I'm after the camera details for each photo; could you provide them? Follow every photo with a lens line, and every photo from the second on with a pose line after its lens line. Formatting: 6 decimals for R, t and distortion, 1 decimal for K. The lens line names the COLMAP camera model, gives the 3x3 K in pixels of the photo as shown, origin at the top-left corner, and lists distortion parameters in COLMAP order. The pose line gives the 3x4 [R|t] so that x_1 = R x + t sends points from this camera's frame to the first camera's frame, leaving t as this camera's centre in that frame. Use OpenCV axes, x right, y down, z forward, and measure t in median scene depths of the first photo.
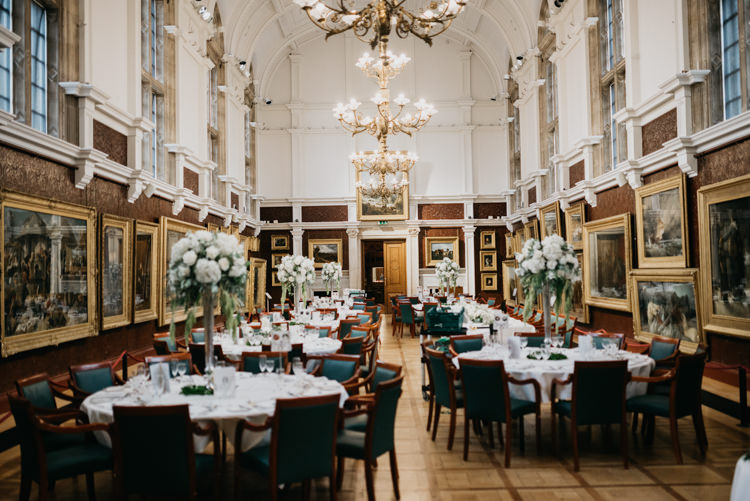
lens RADIAL K [[740.9, 0, 374.5], [0, 740.9, 250.6], [0, 0, 1]] dist [0.008519, 0.000000]
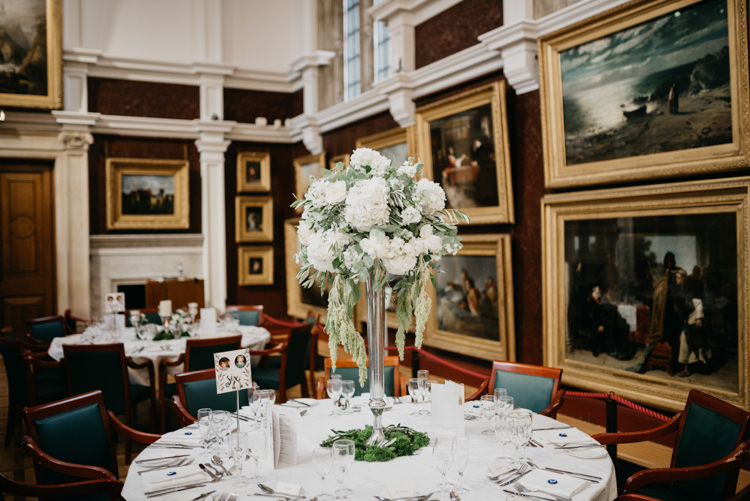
lens RADIAL K [[740.9, 0, 374.7], [0, 740.9, 247.4], [0, 0, 1]] dist [0.008519, 0.000000]
pose [[0.869099, -0.000536, 0.494638, -0.005027], [-0.011664, 0.999699, 0.021576, 0.020359], [-0.494501, -0.024521, 0.868831, 0.573498]]
